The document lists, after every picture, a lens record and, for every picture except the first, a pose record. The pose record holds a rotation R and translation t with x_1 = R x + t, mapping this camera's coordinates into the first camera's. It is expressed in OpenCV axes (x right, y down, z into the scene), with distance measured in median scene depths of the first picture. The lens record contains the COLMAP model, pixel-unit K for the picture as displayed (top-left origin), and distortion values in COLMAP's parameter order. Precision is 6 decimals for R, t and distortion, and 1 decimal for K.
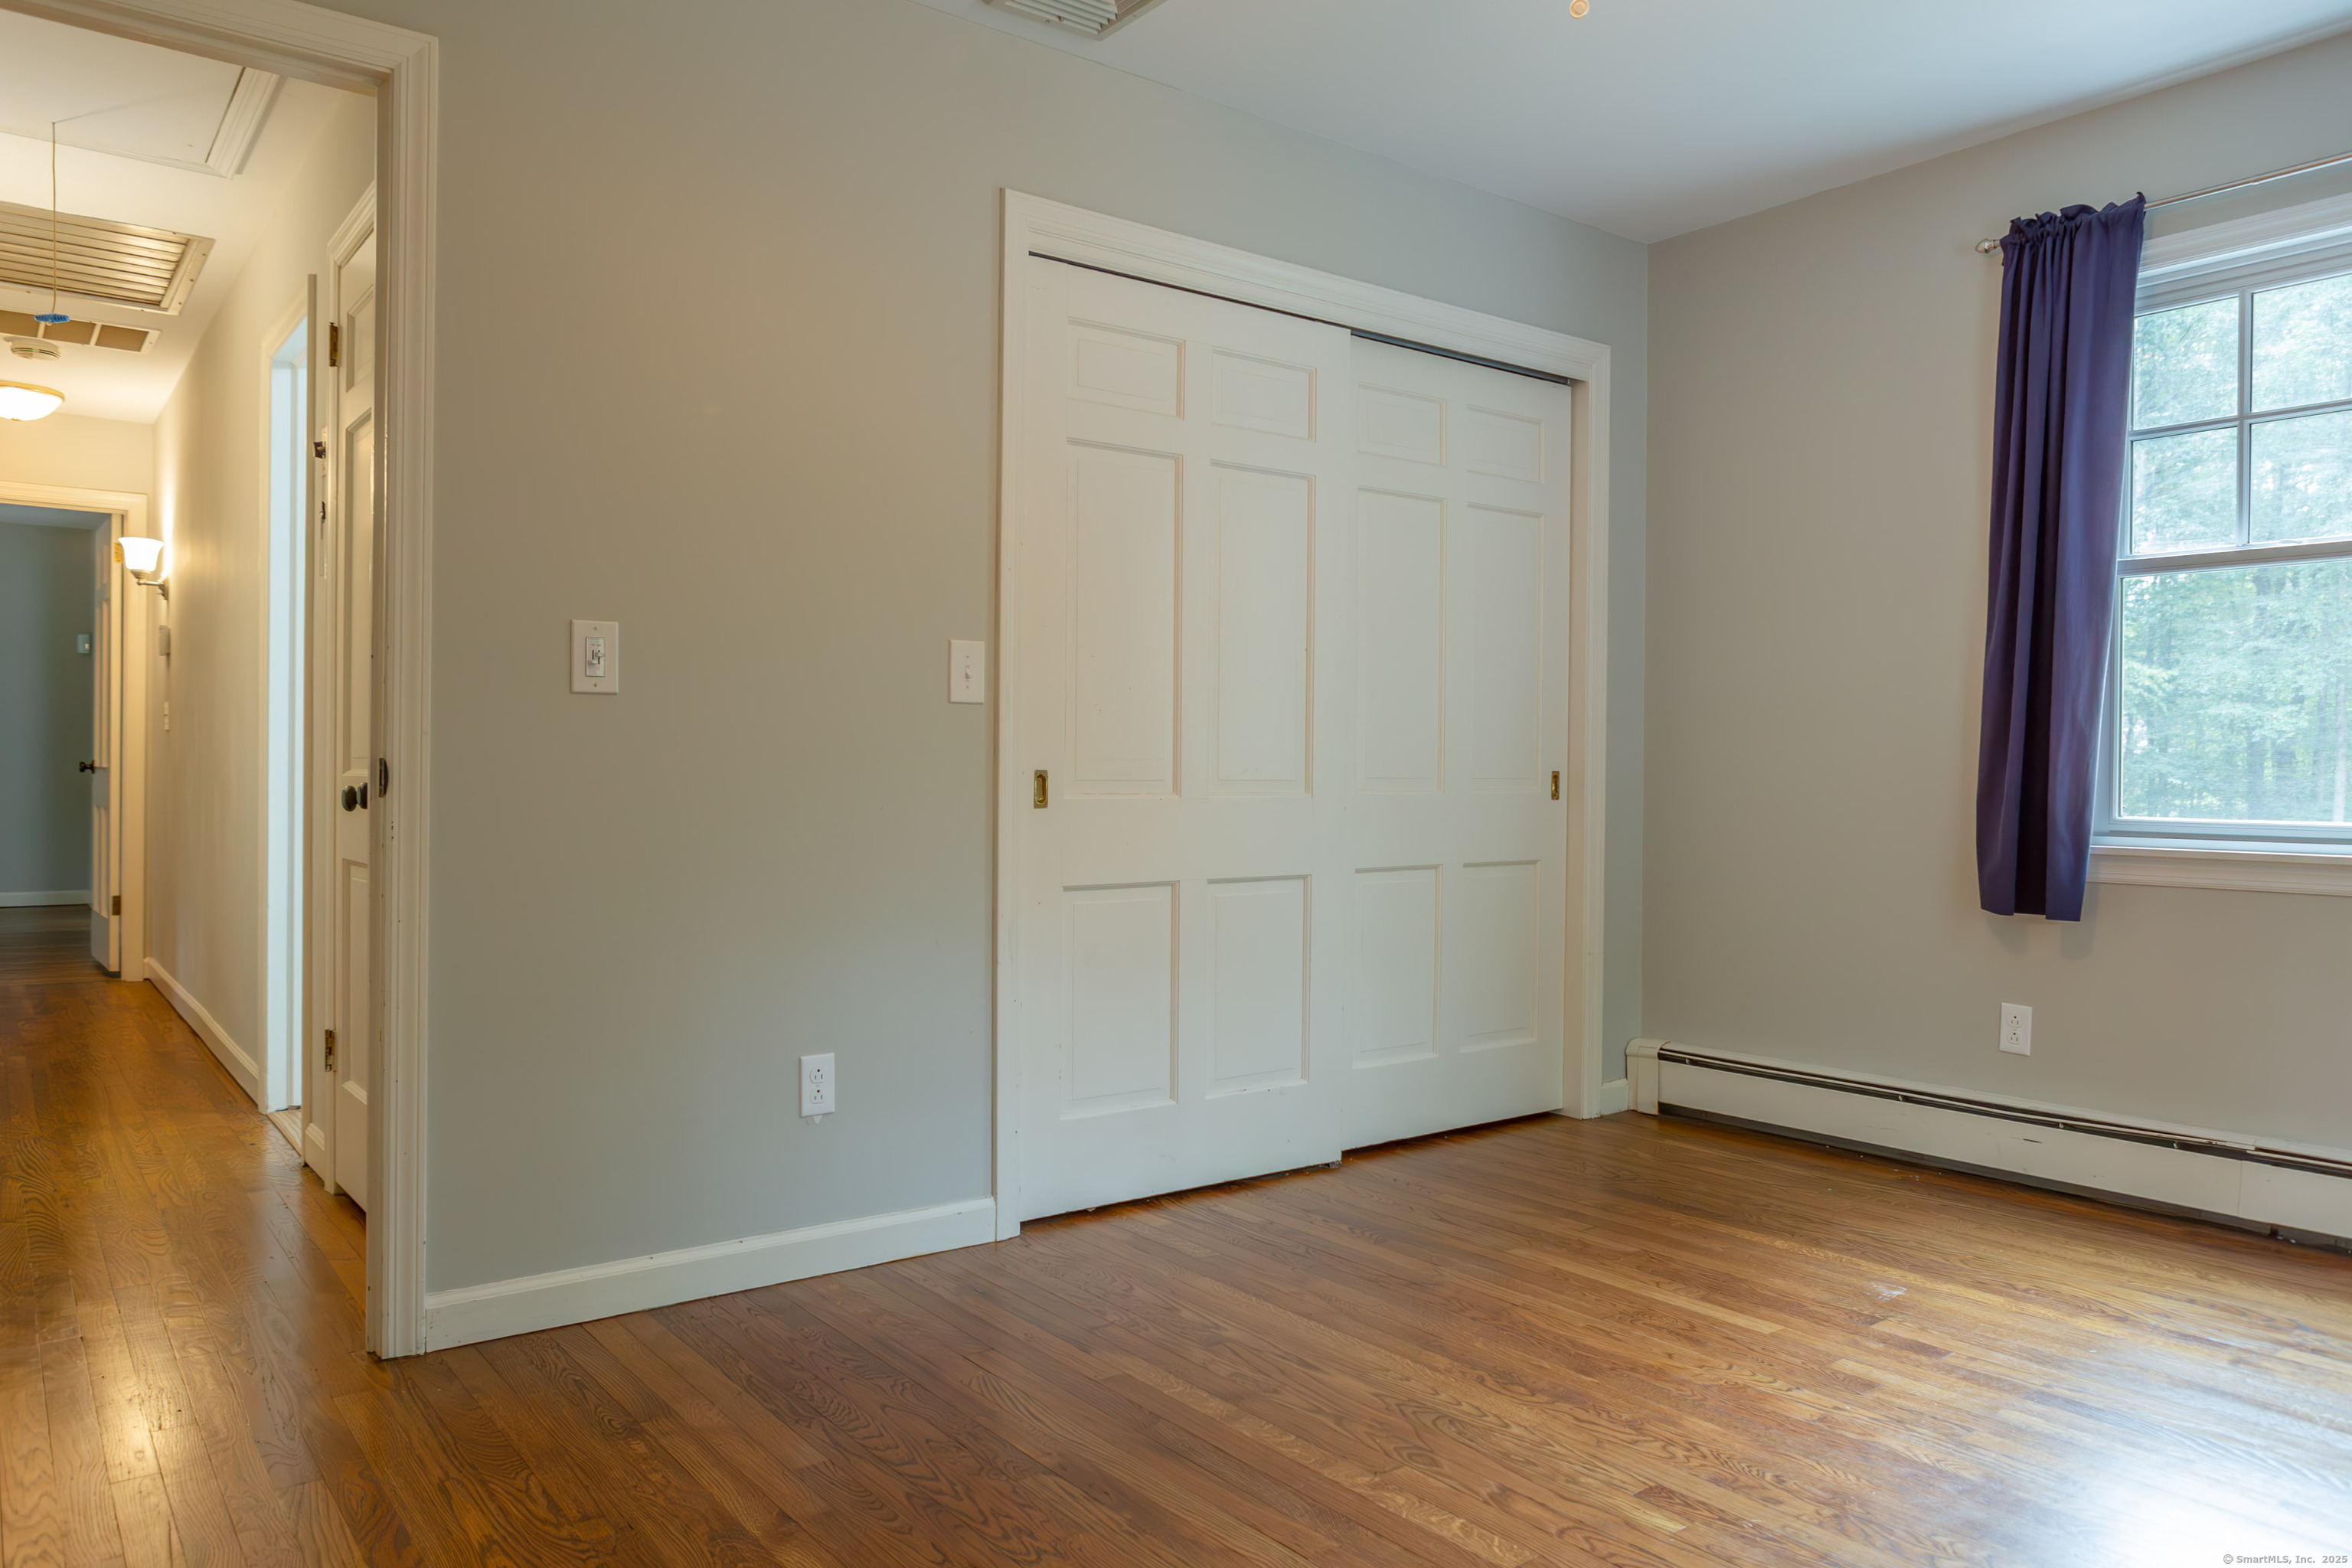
lens RADIAL K [[1581.9, 0, 1169.3], [0, 1581.9, 783.2], [0, 0, 1]] dist [-0.039374, 0.033451]
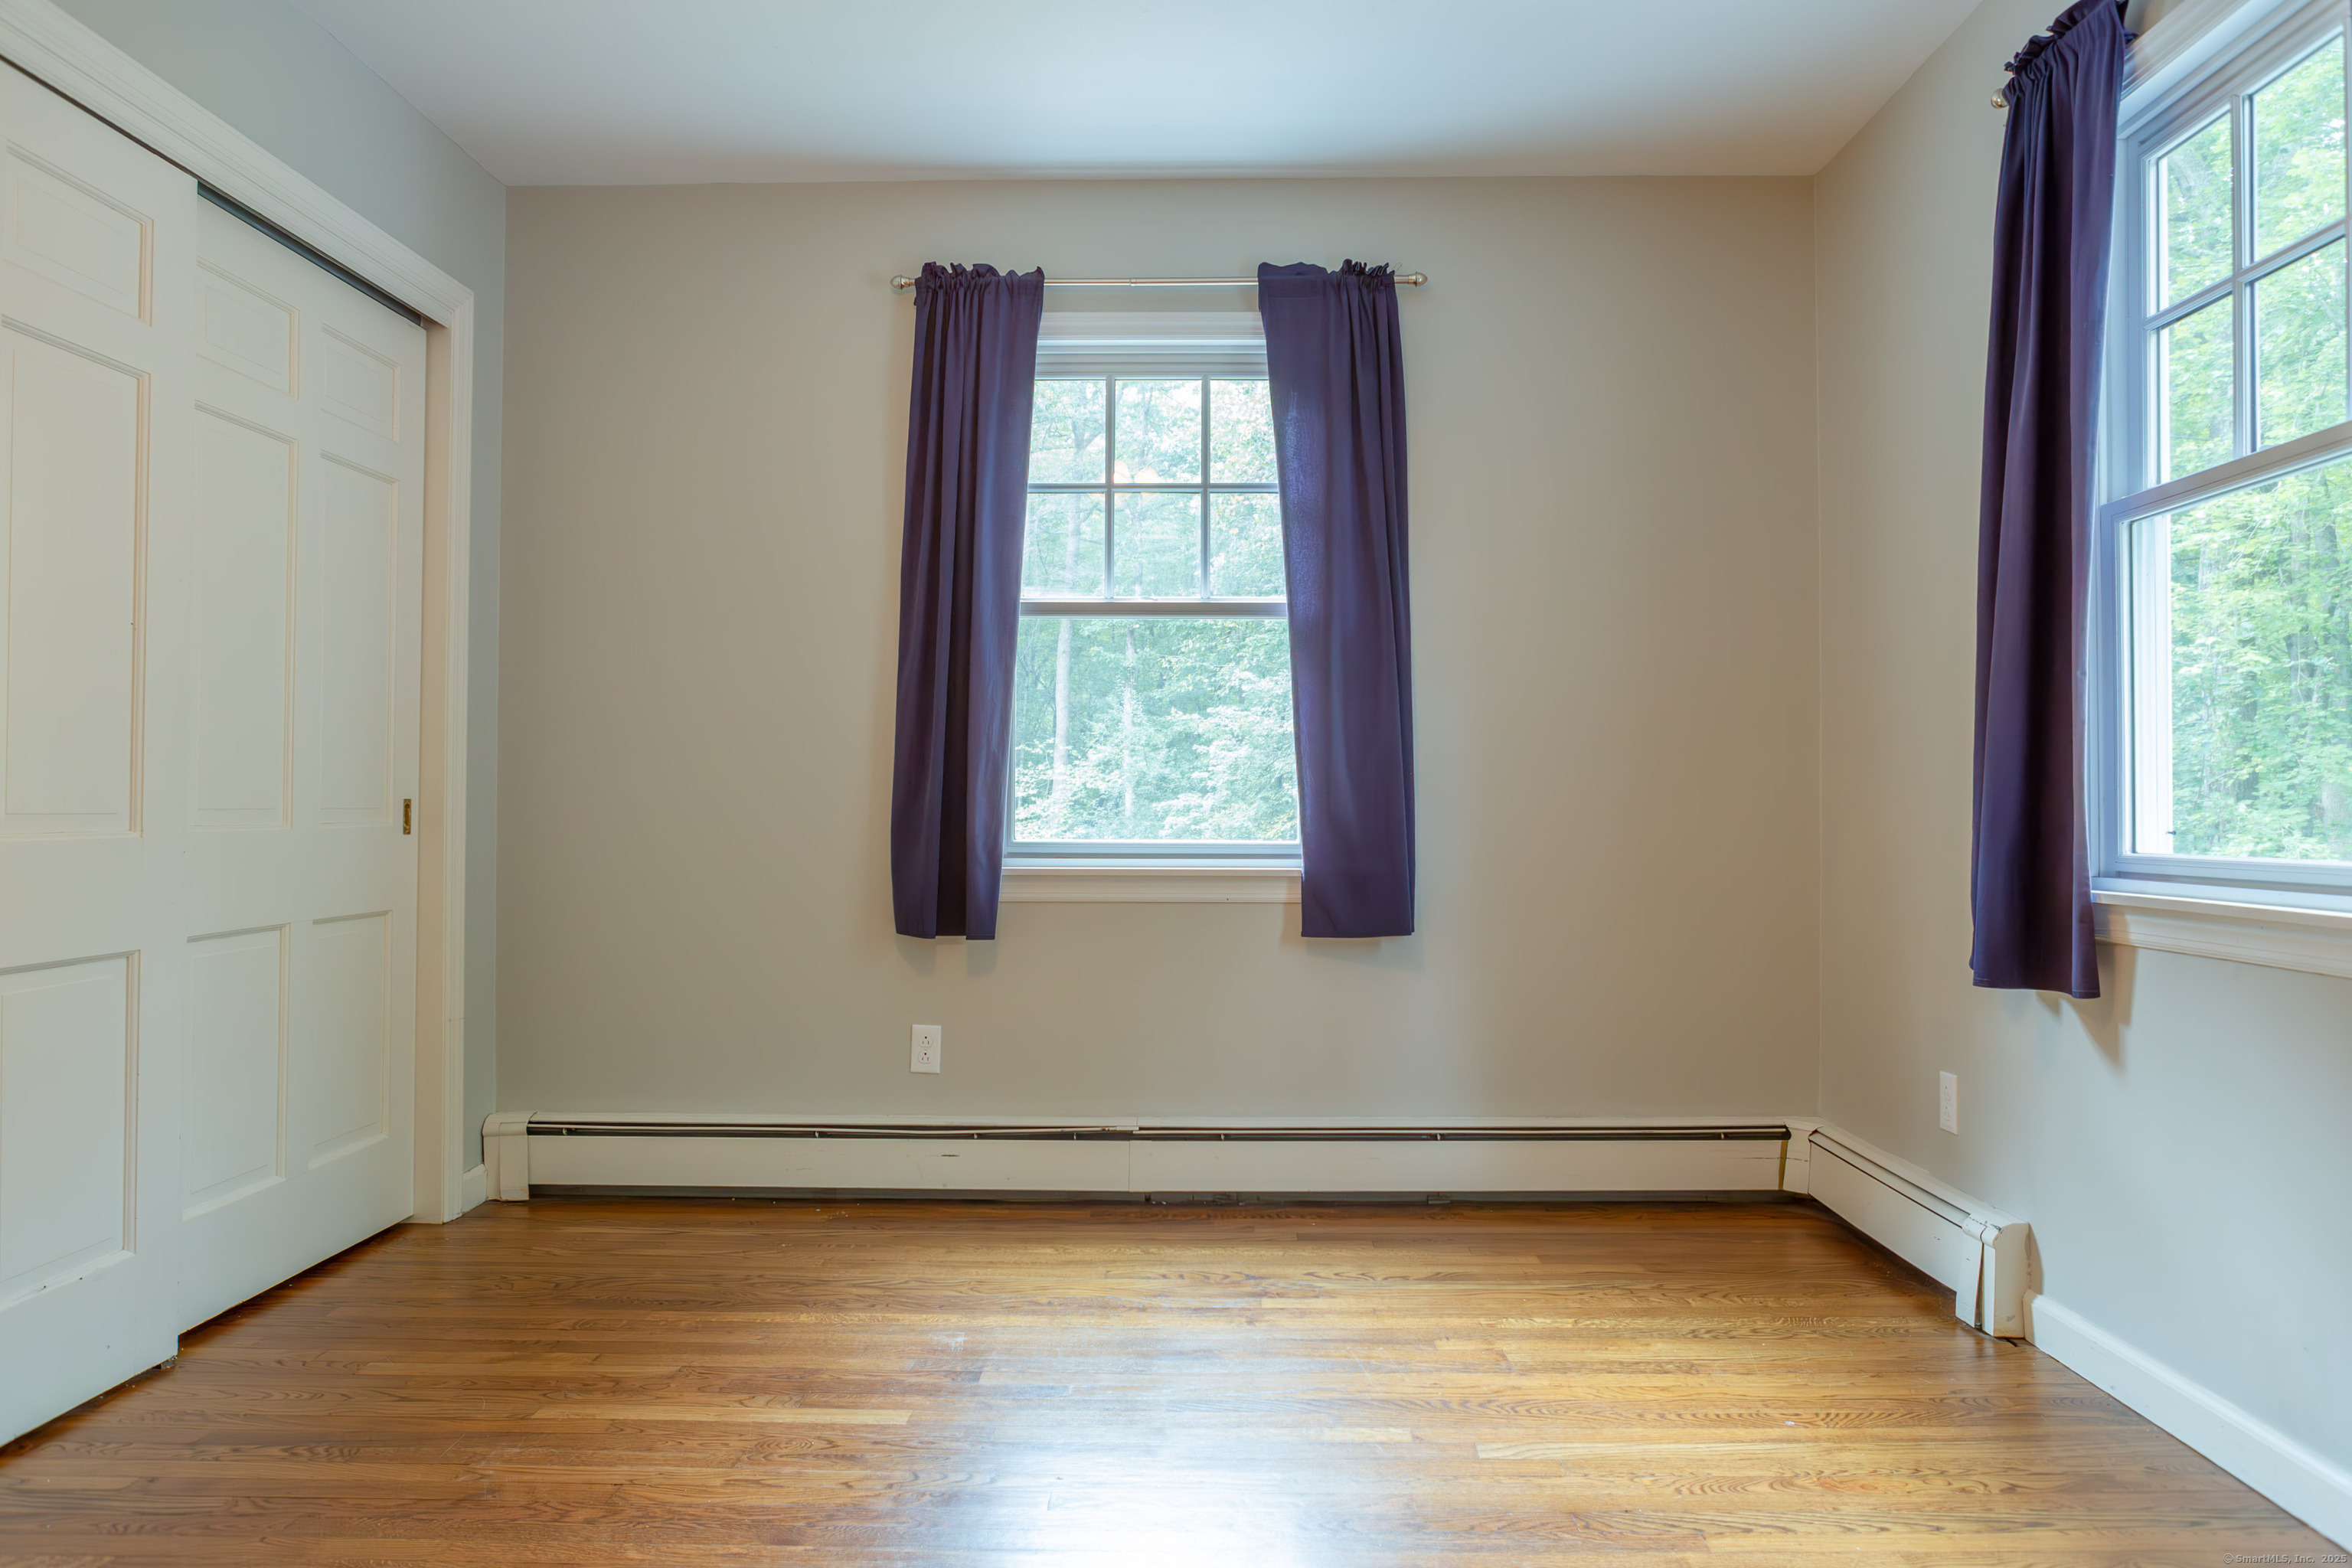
lens RADIAL K [[1581.9, 0, 1162.0], [0, 1581.9, 779.1], [0, 0, 1]] dist [-0.039374, 0.033451]
pose [[0.625253, 0.007018, 0.780391, -0.184760], [0.008511, 0.999839, -0.015810, -0.002068], [-0.780376, 0.016527, 0.625092, 0.253030]]
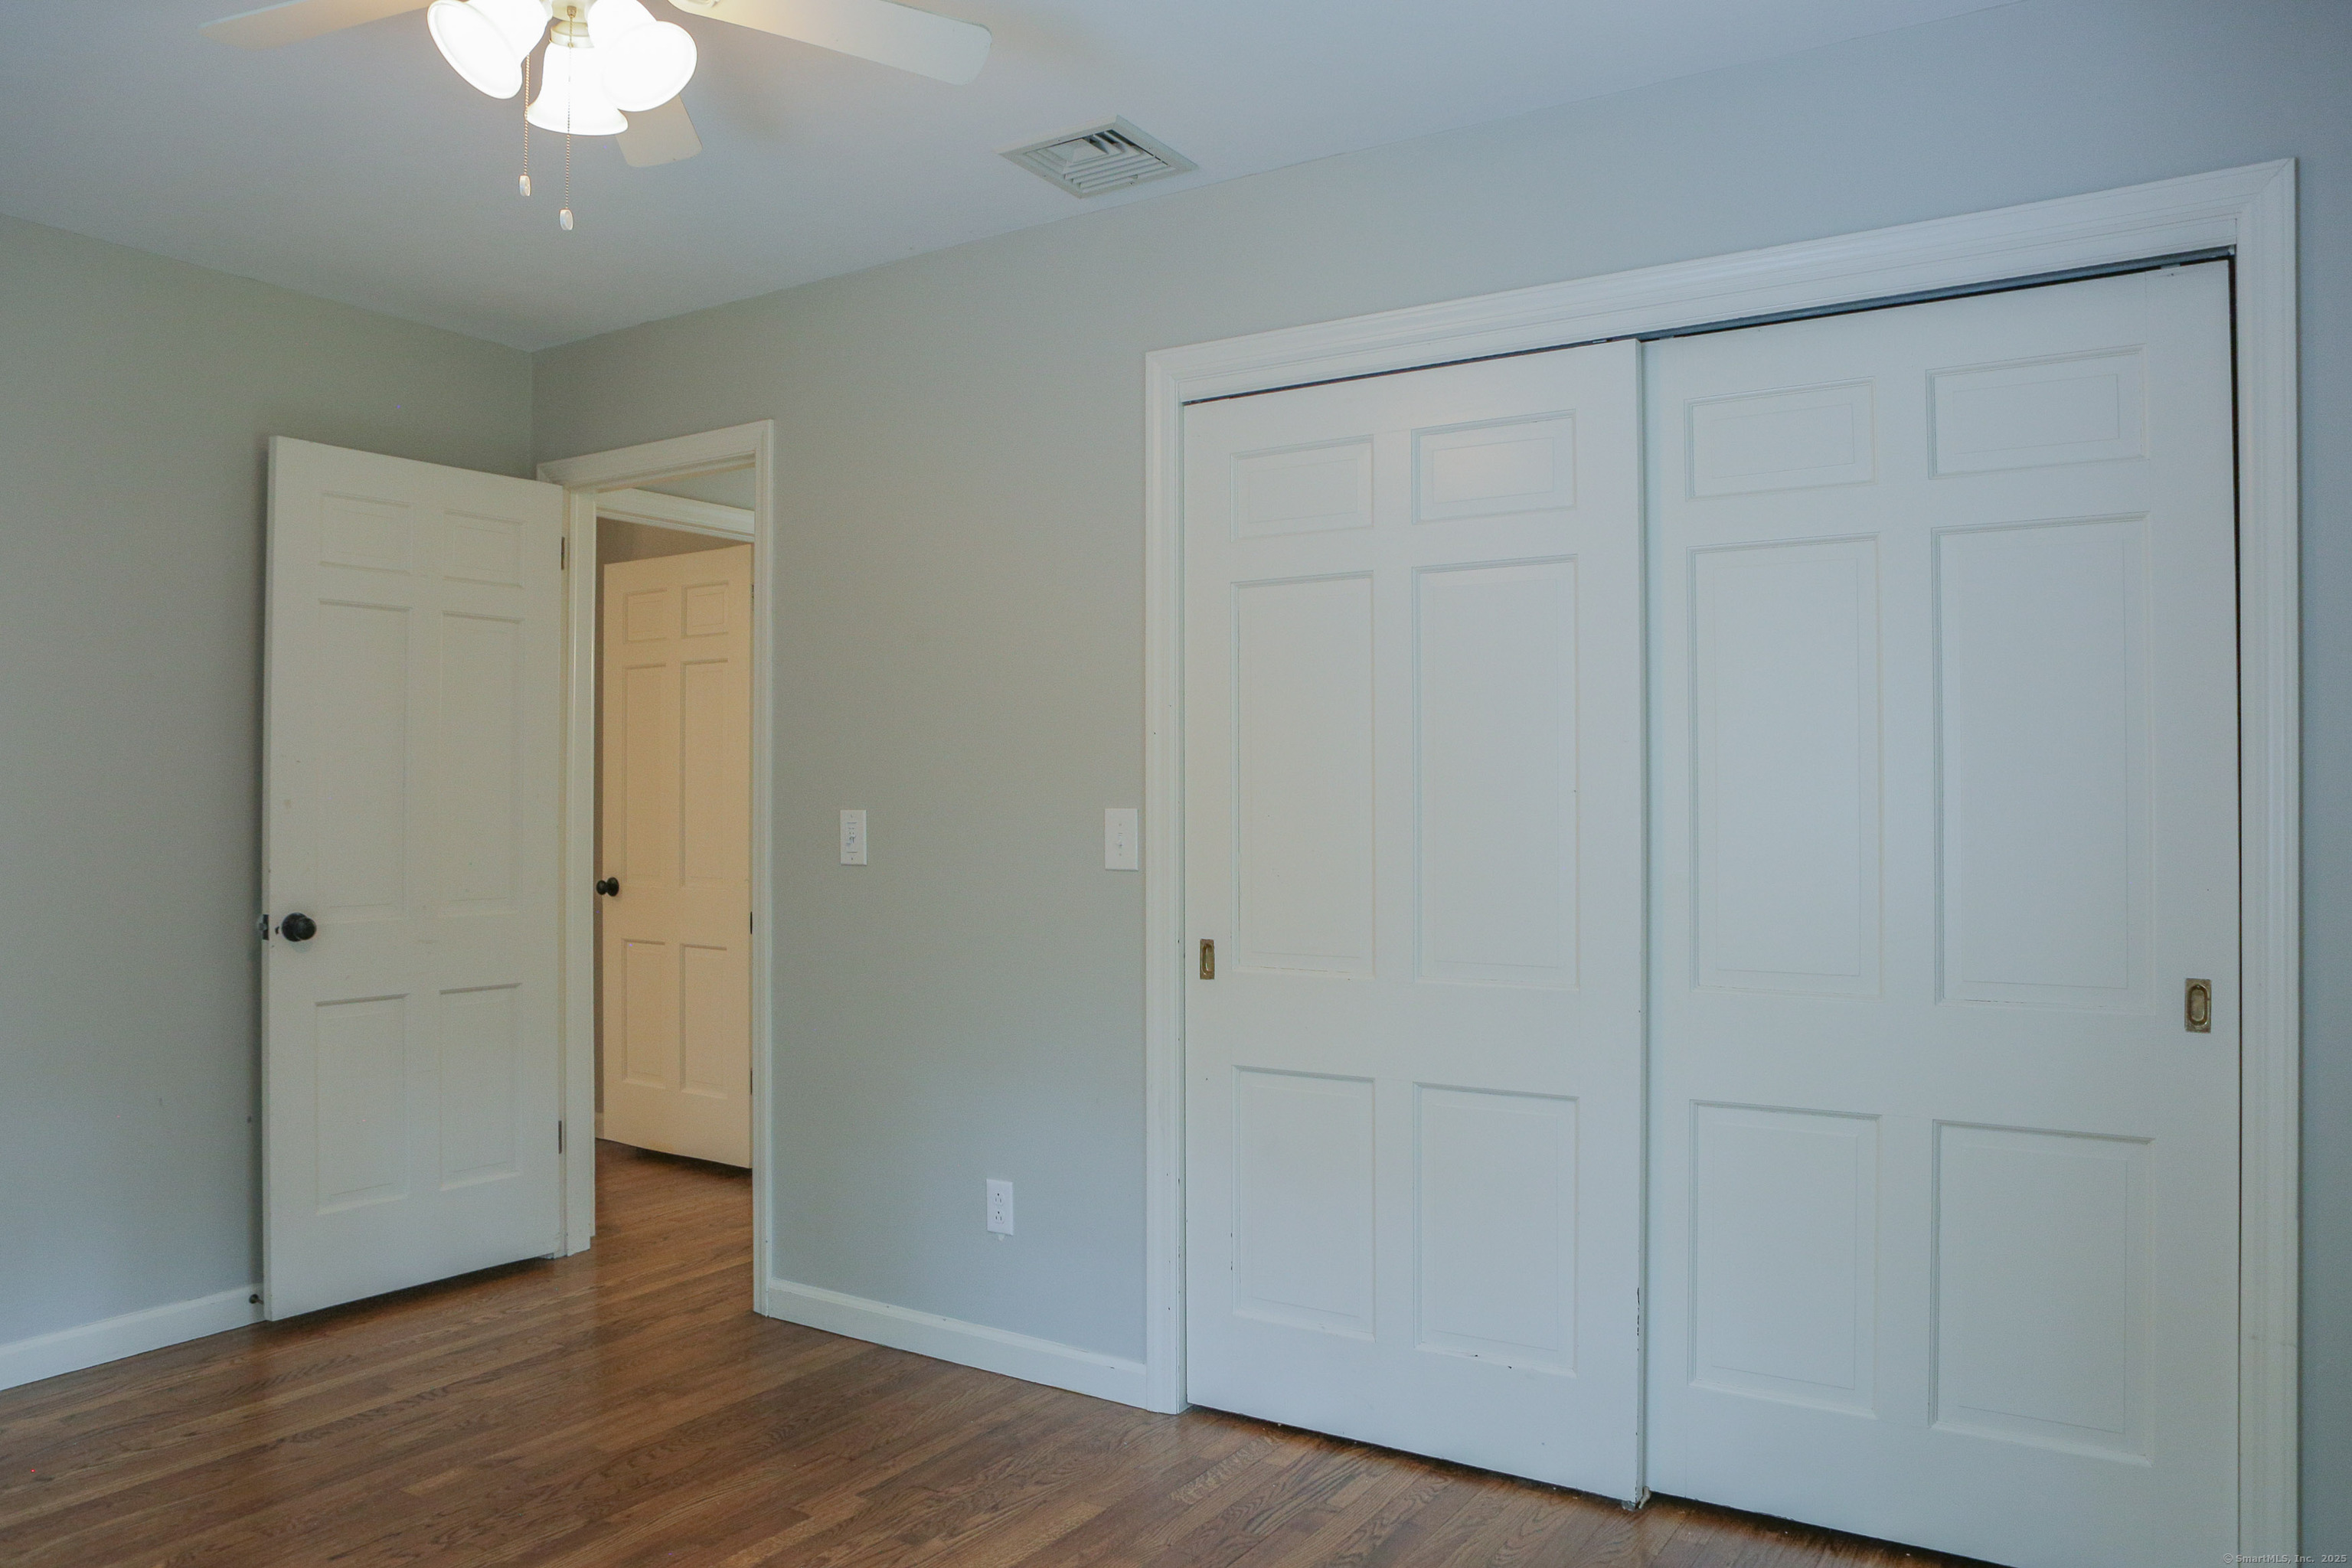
lens RADIAL K [[1641.2, 0, 1172.3], [0, 1641.2, 793.2], [0, 0, 1]] dist [-0.067596, 0.005545]
pose [[0.352047, -0.010262, -0.935926, 0.824887], [-0.003049, 0.999922, -0.012111, -0.082859], [0.935977, 0.007117, 0.351988, 0.623965]]
